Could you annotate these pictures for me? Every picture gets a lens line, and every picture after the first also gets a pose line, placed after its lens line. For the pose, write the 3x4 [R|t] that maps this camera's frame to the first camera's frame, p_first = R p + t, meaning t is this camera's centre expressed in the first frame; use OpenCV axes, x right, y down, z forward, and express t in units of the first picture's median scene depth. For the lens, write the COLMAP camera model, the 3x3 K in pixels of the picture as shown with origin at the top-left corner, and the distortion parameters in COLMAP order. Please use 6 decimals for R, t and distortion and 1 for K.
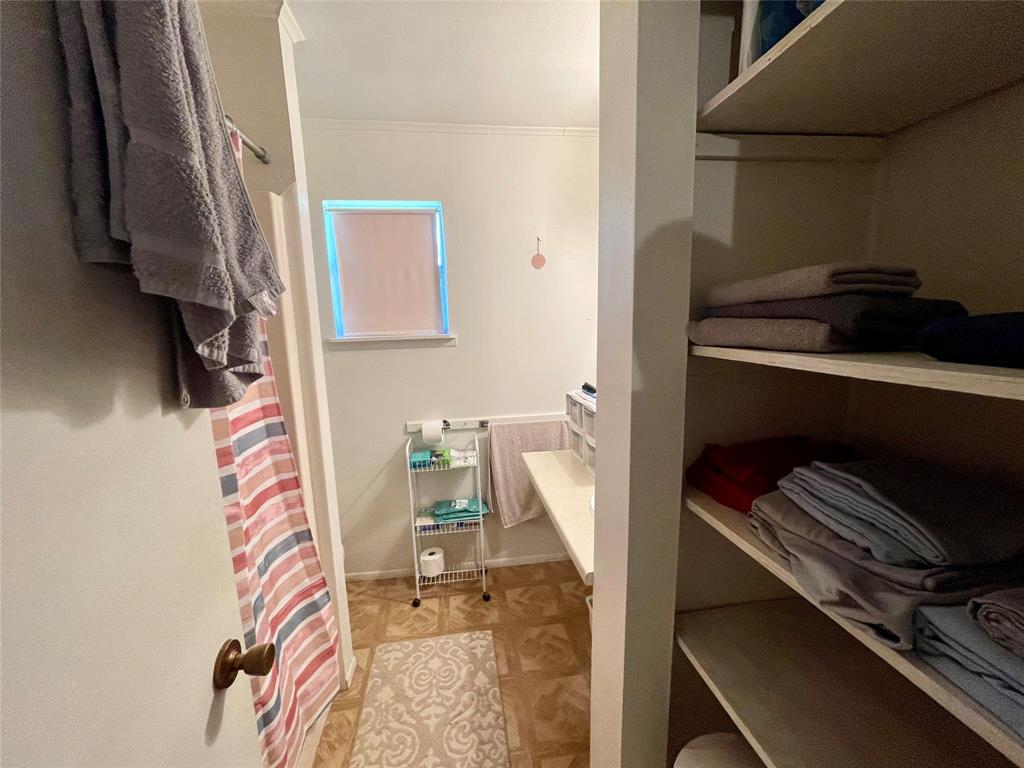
lens RADIAL K [[413.8, 0, 517.0], [0, 413.8, 385.0], [0, 0, 1]] dist [-0.002950, -0.000555]
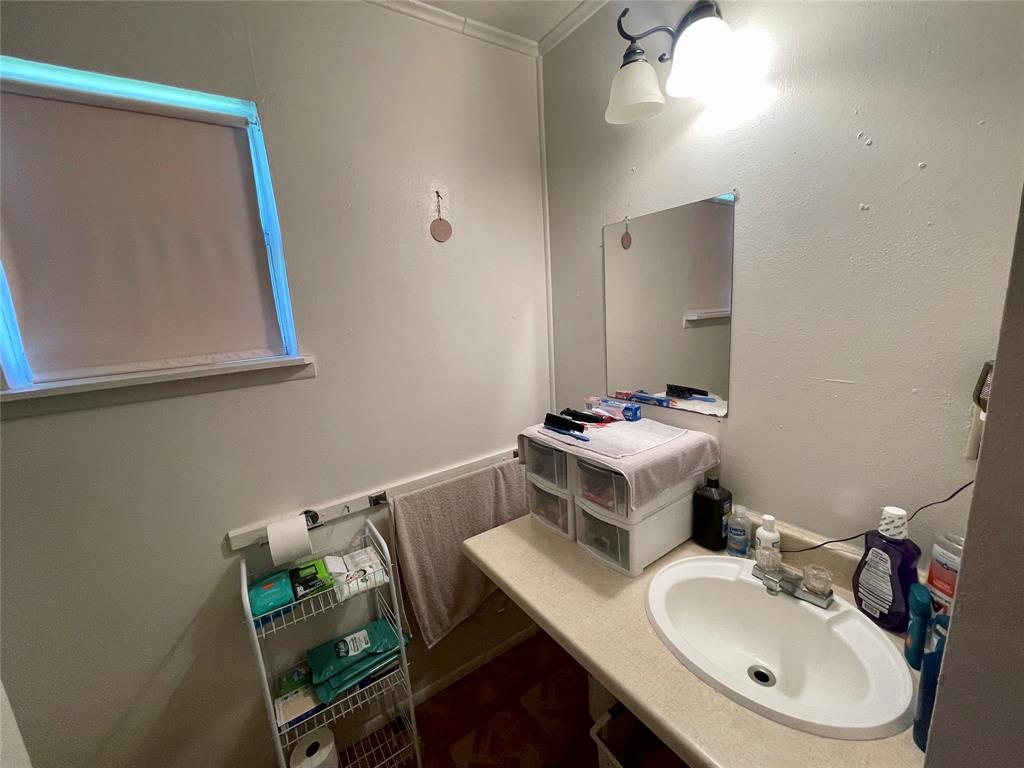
lens RADIAL K [[413.8, 0, 507.4], [0, 413.8, 385.7], [0, 0, 1]] dist [-0.002950, -0.000555]
pose [[0.896585, -0.115518, 0.427541, -0.152911], [0.109575, 0.993230, 0.038576, -0.074576], [-0.429103, 0.012262, 0.903172, 0.379980]]
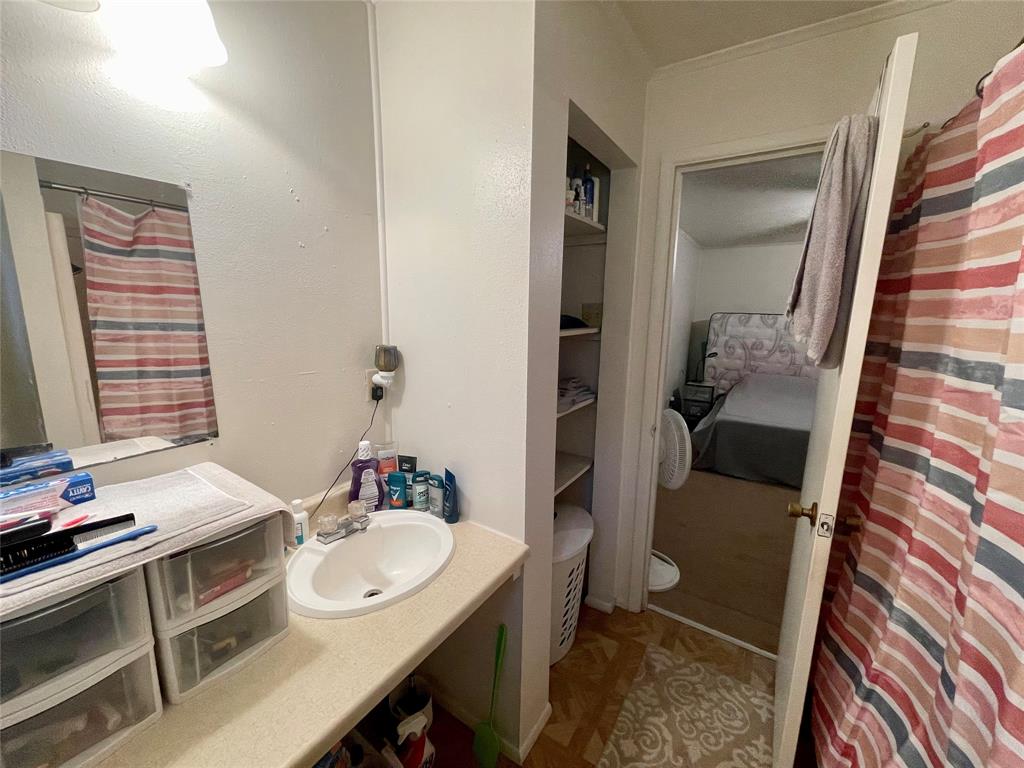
lens RADIAL K [[413.8, 0, 513.9], [0, 413.8, 385.1], [0, 0, 1]] dist [-0.002950, -0.000555]
pose [[-0.761413, -0.105827, 0.639571, -0.242588], [0.100520, 0.955379, 0.277753, -0.138936], [-0.640426, 0.275774, -0.716801, 0.838547]]
